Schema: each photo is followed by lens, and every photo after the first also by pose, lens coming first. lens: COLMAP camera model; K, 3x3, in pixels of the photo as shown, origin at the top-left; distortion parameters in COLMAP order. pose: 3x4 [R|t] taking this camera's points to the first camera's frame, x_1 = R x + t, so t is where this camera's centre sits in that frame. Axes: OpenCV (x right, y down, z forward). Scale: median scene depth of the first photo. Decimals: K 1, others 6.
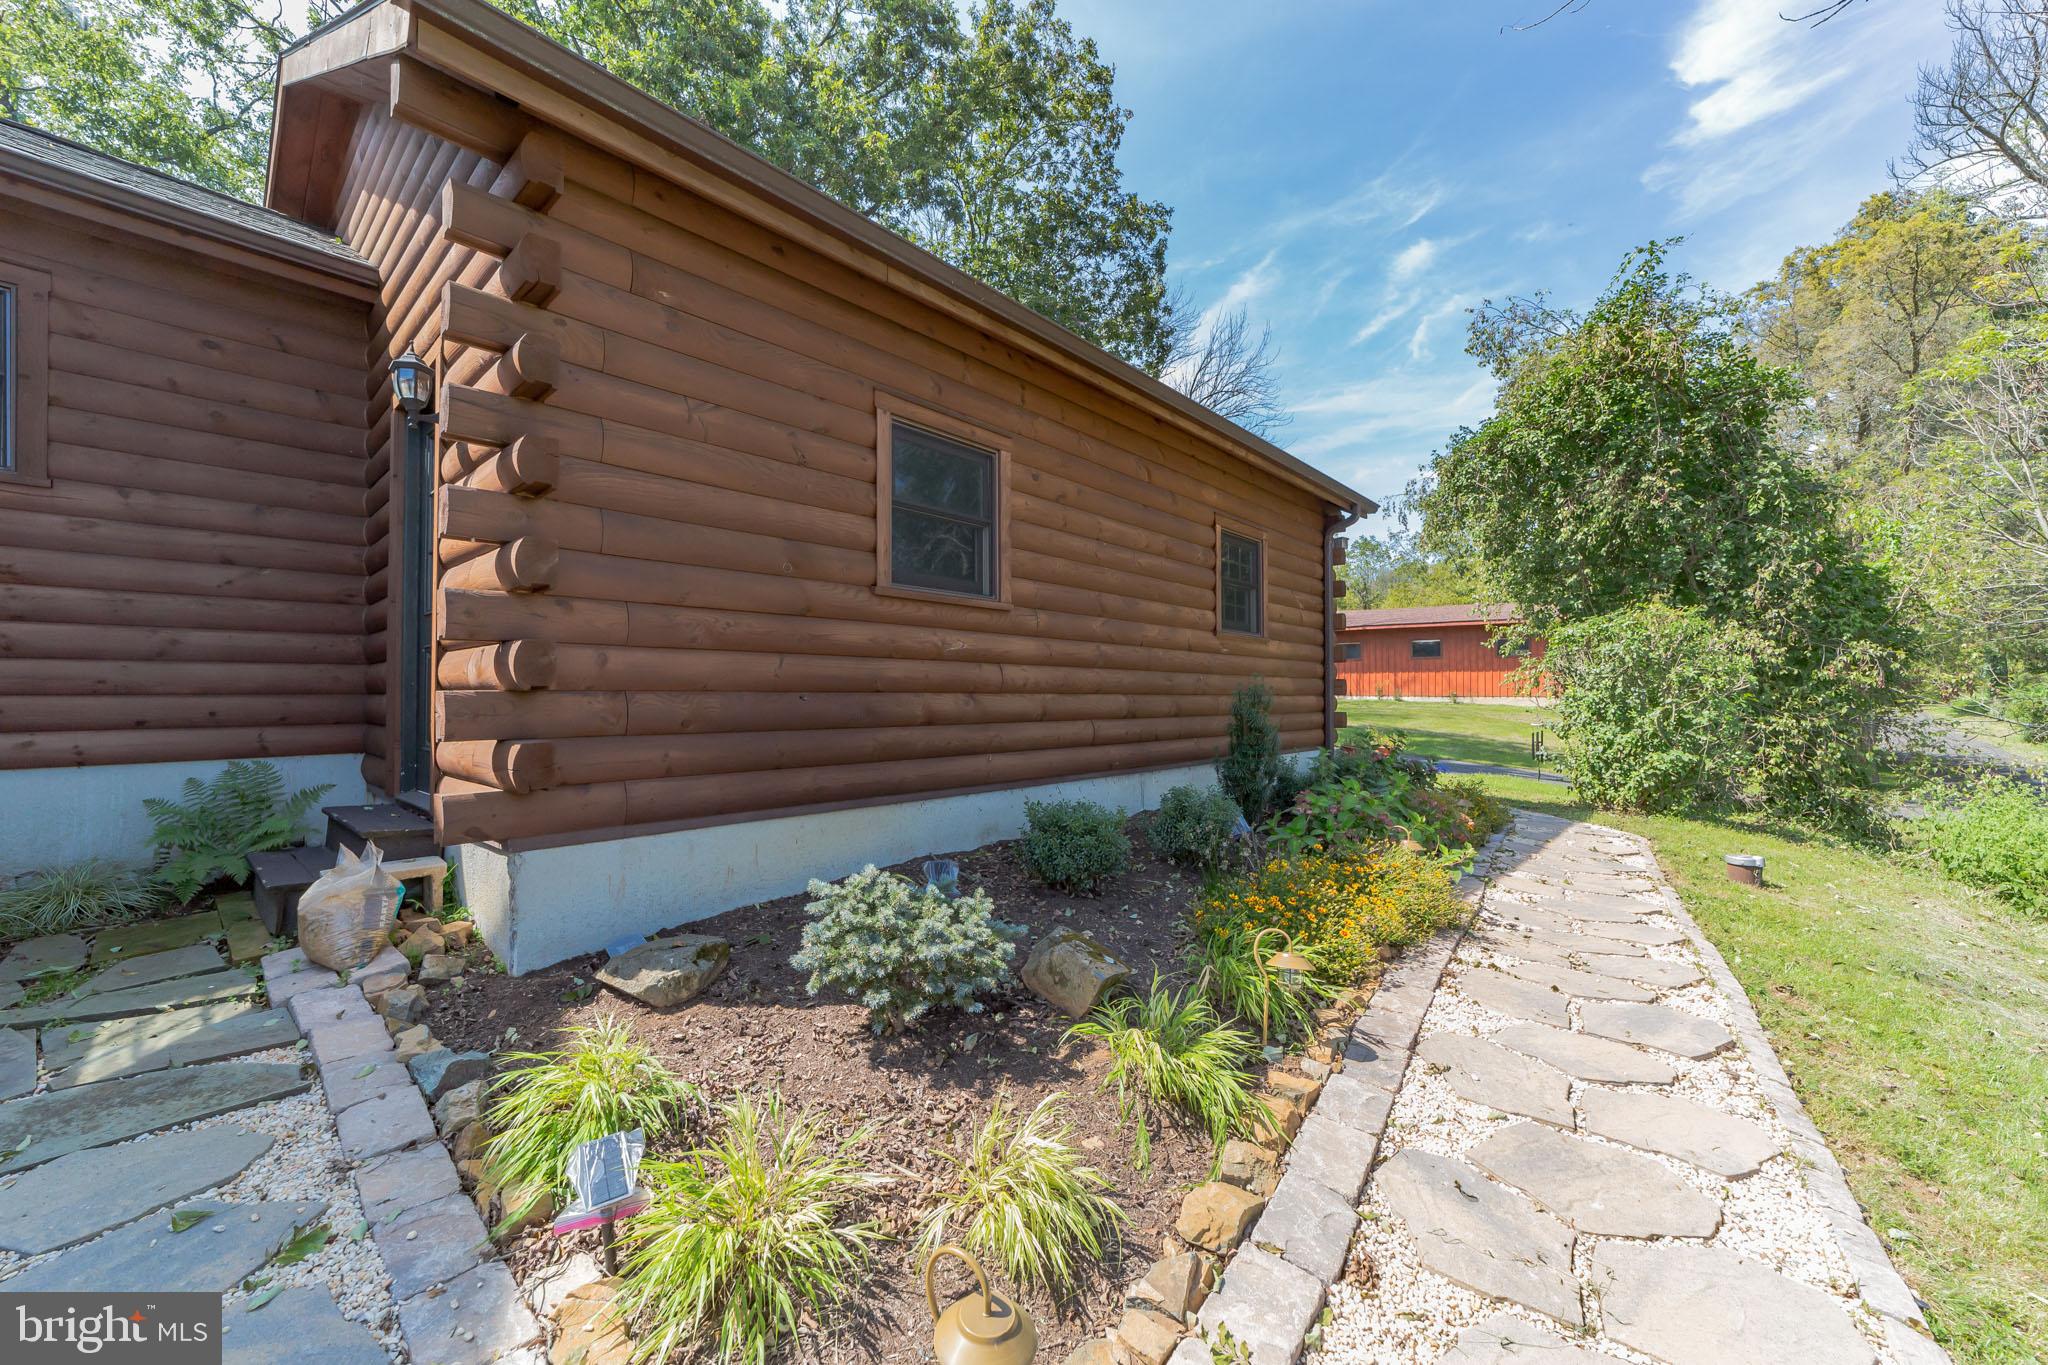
lens RADIAL K [[767.5, 0, 1027.5], [0, 767.5, 694.9], [0, 0, 1]] dist [0.000590, 0.000079]
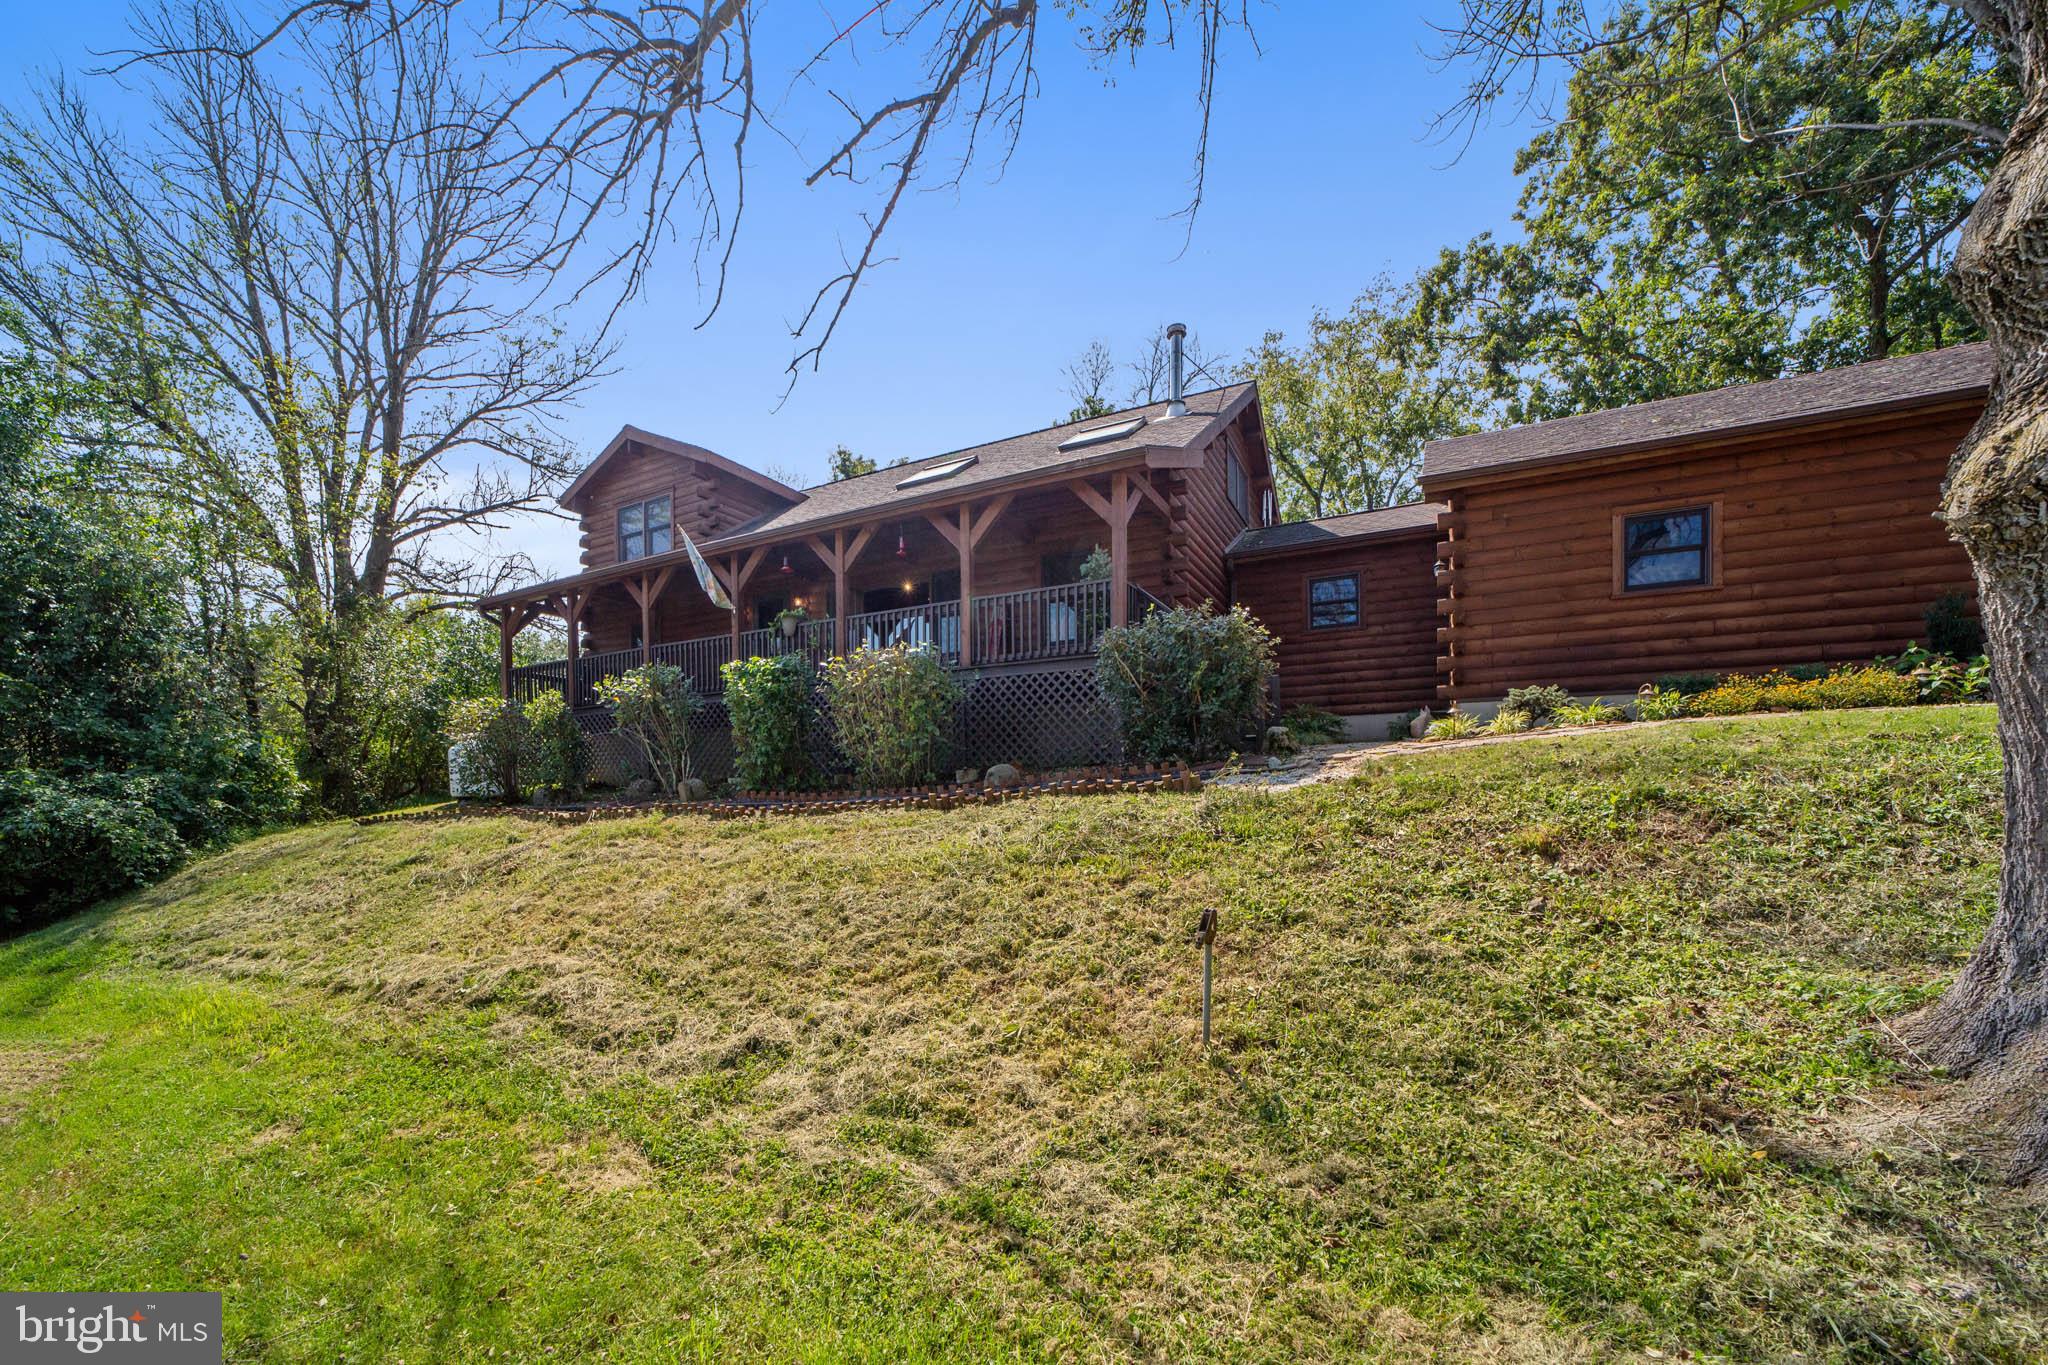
lens RADIAL K [[767.5, 0, 1026.7], [0, 767.5, 692.7], [0, 0, 1]] dist [0.000590, 0.000079]
pose [[0.244608, -0.118387, -0.962368, 1.353558], [0.005180, 0.992664, -0.120797, 0.358121], [0.969608, 0.024563, 0.243427, -1.063493]]
